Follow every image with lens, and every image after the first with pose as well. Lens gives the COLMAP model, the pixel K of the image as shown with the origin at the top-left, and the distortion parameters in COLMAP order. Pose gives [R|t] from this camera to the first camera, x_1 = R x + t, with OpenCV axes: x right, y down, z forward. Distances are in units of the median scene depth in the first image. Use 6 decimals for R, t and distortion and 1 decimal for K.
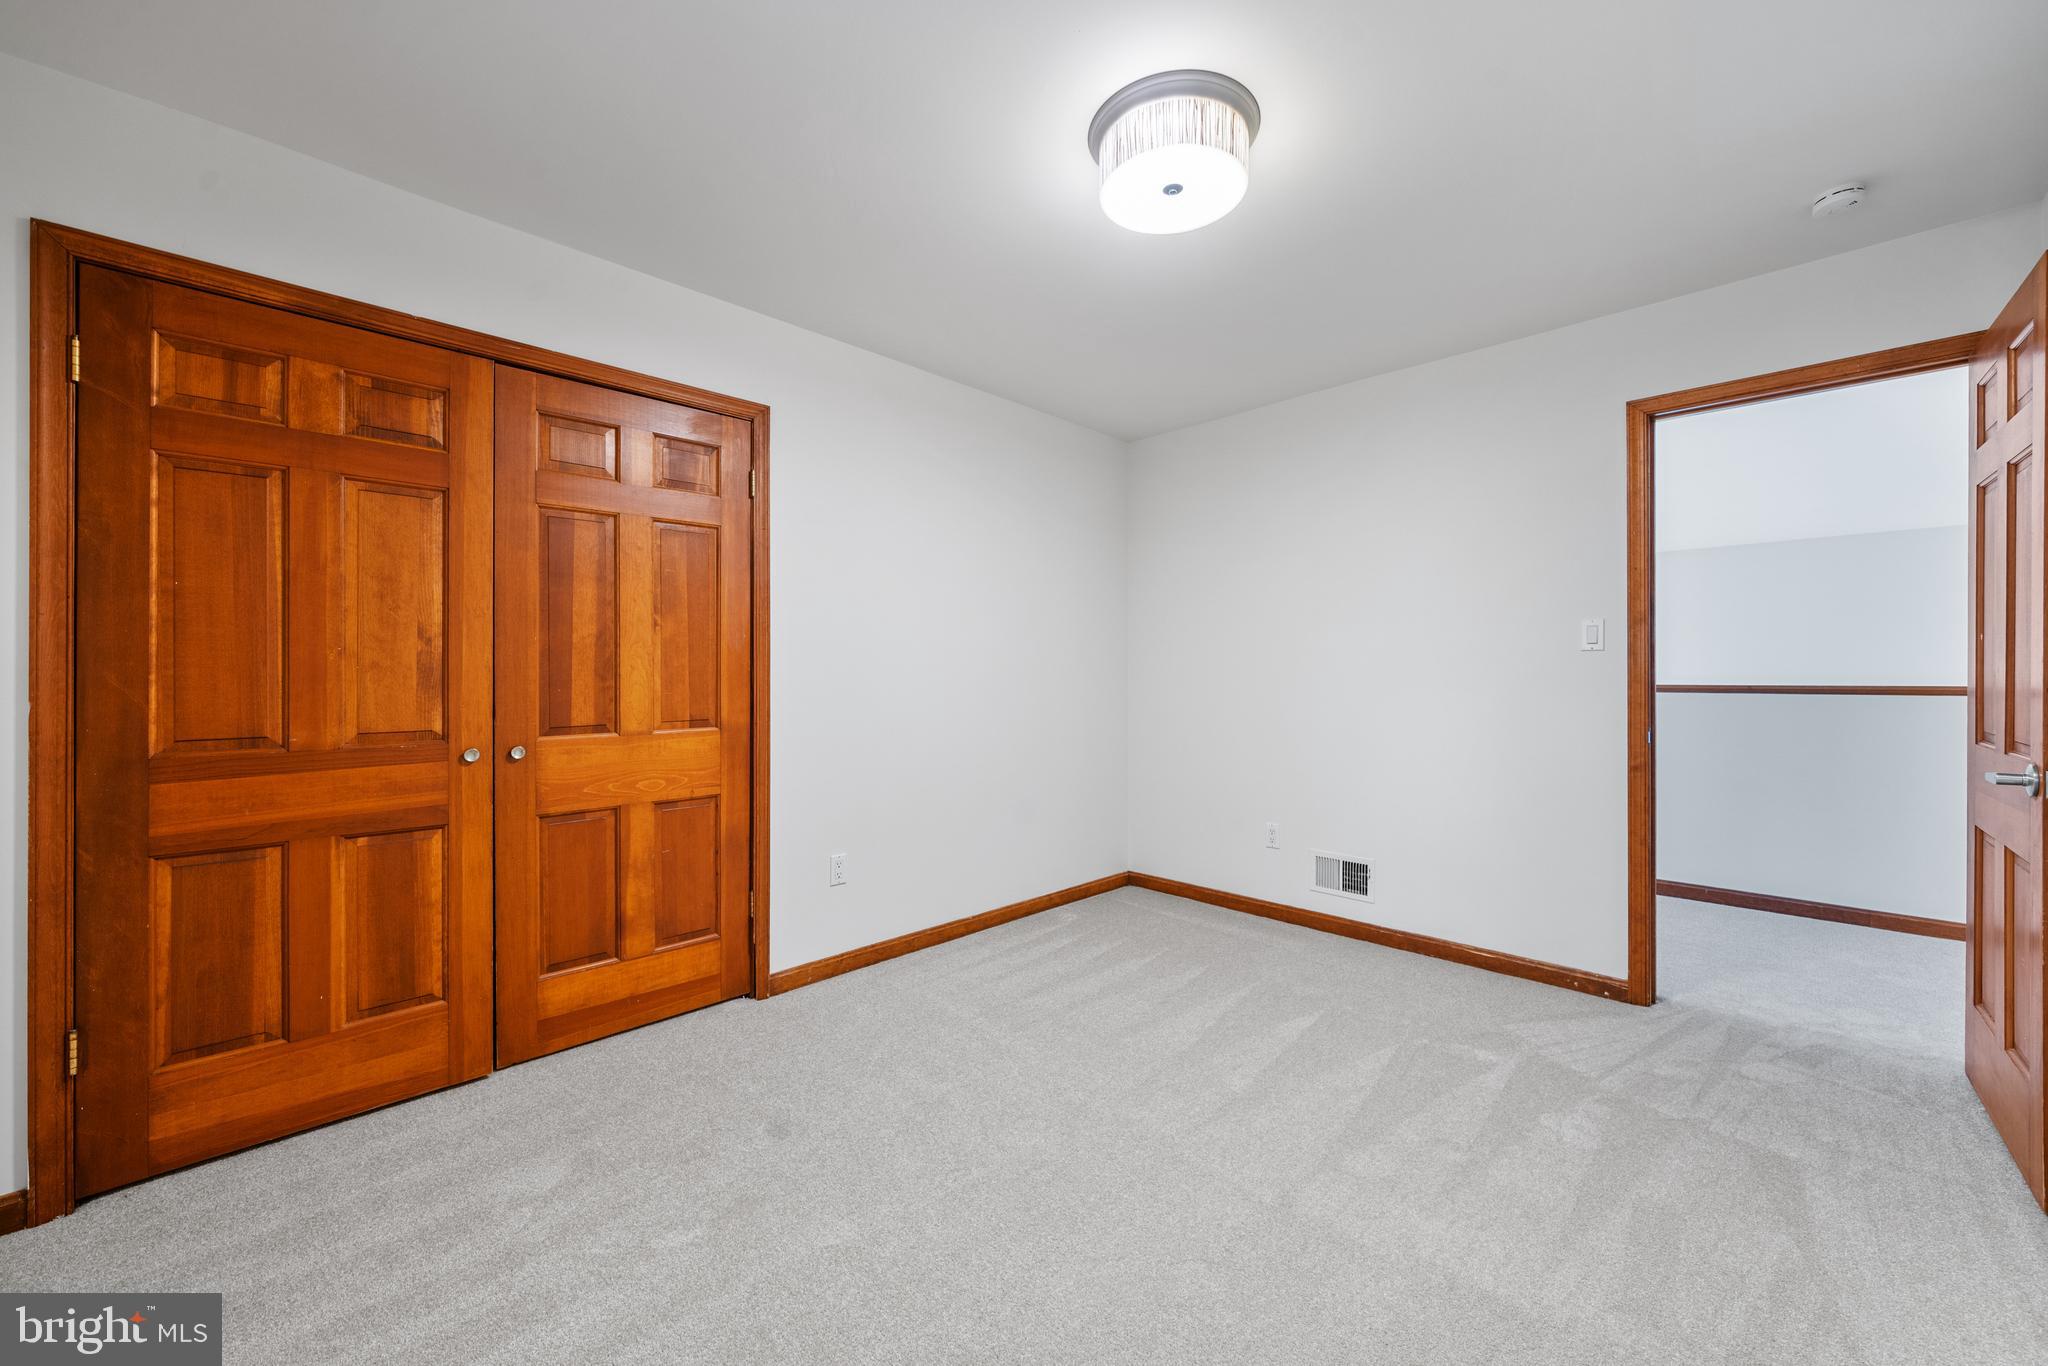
lens RADIAL K [[787.6, 0, 1017.5], [0, 787.6, 673.5], [0, 0, 1]] dist [-0.000765, -0.000183]
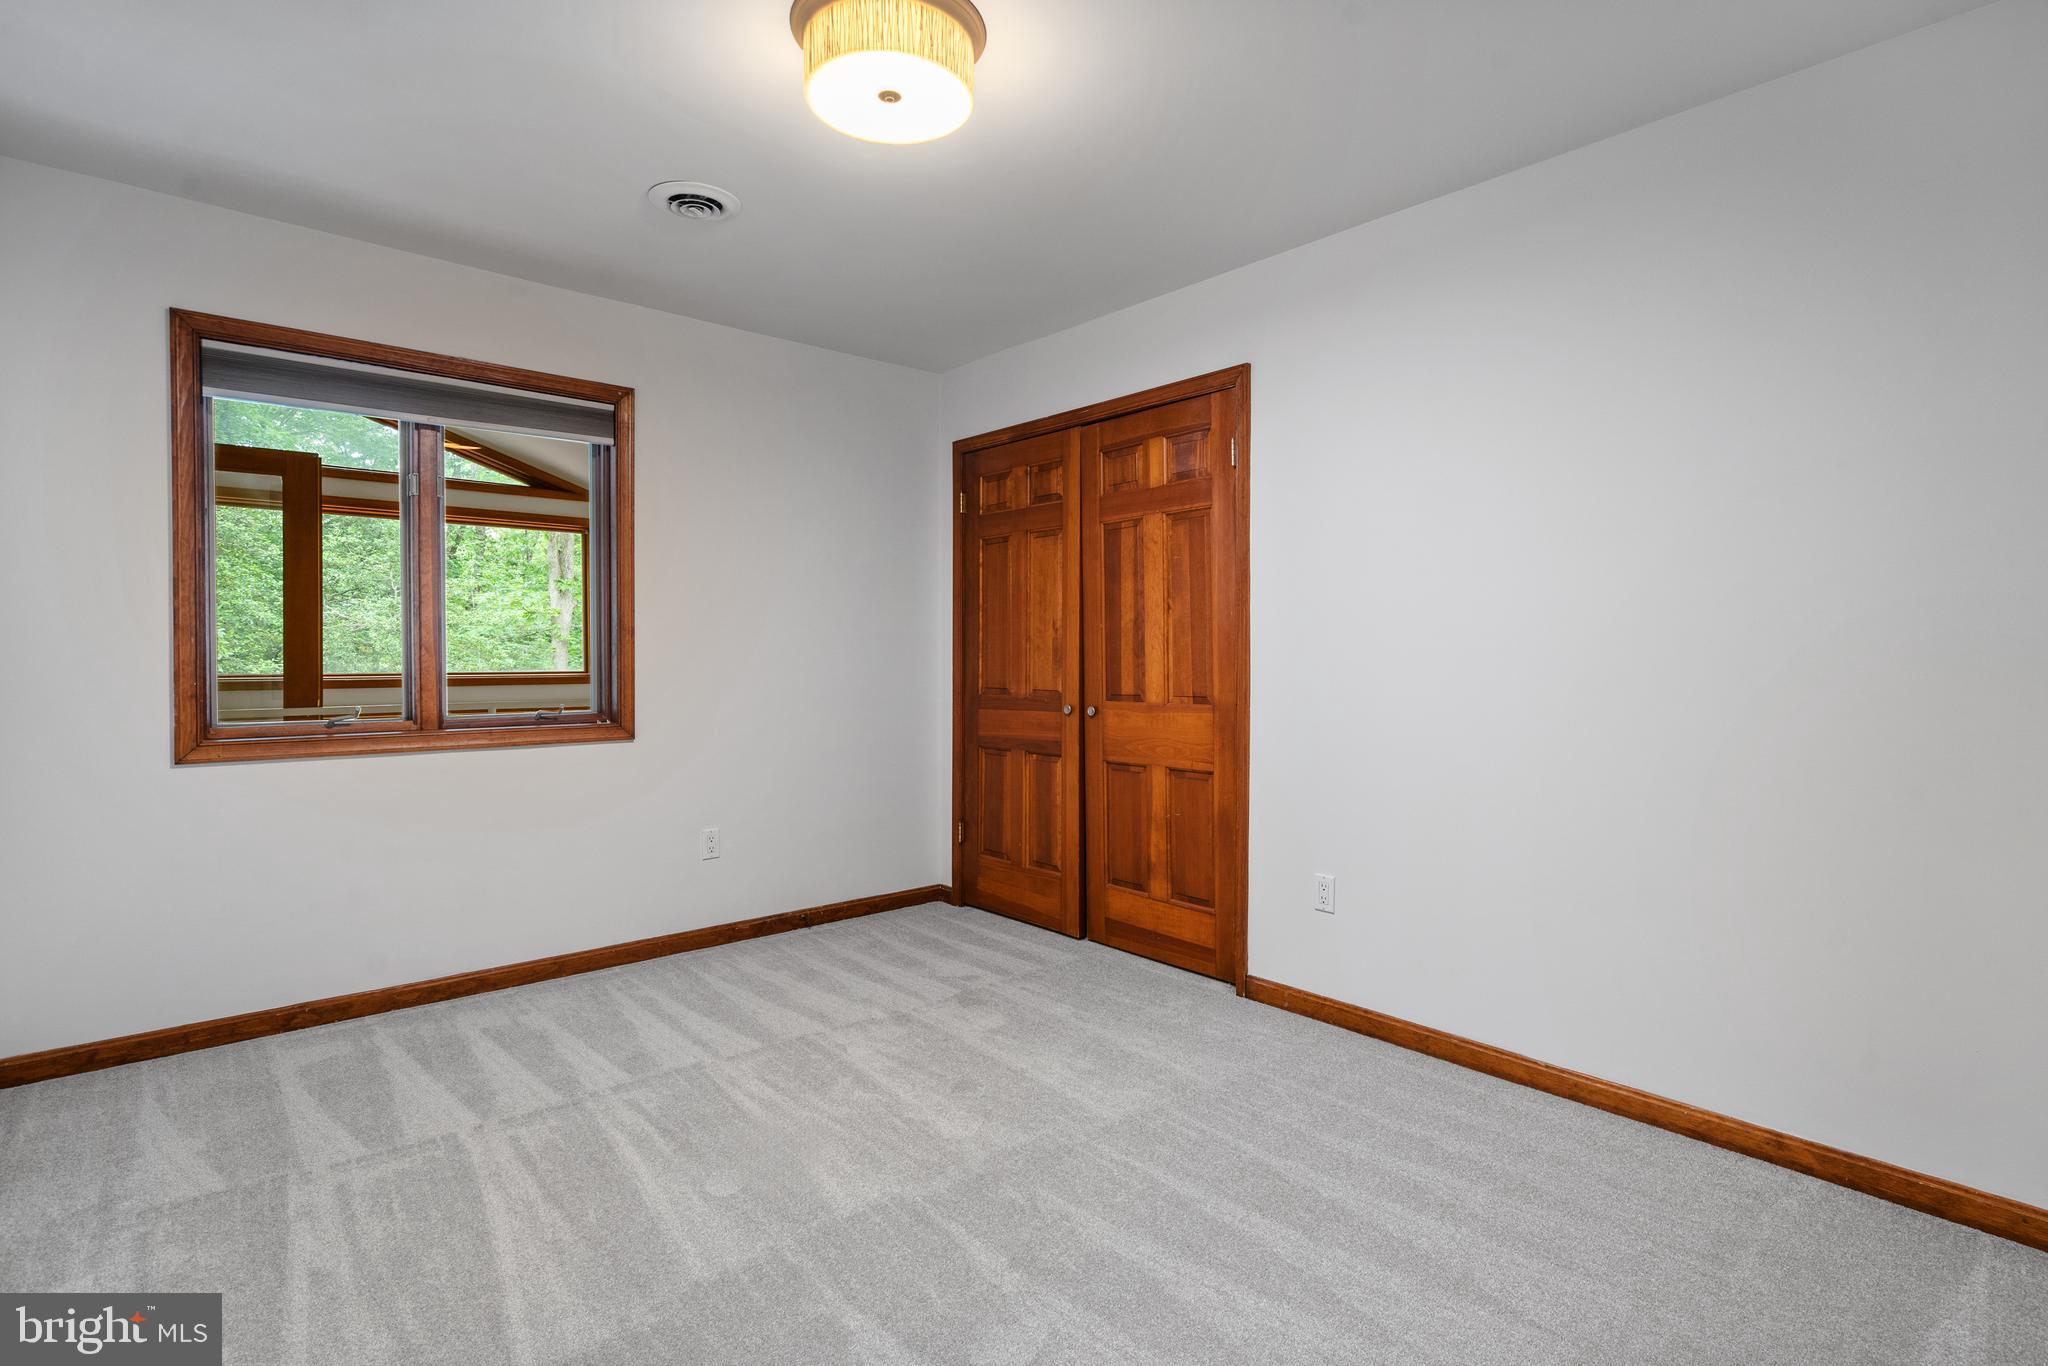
lens RADIAL K [[972.5, 0, 1040.6], [0, 972.5, 682.4], [0, 0, 1]] dist [0.001243, 0.000590]
pose [[-0.044848, 0.025151, -0.998677, 1.094168], [-0.003975, 0.999671, 0.025355, 0.009973], [0.998986, 0.005107, -0.044733, 1.046602]]
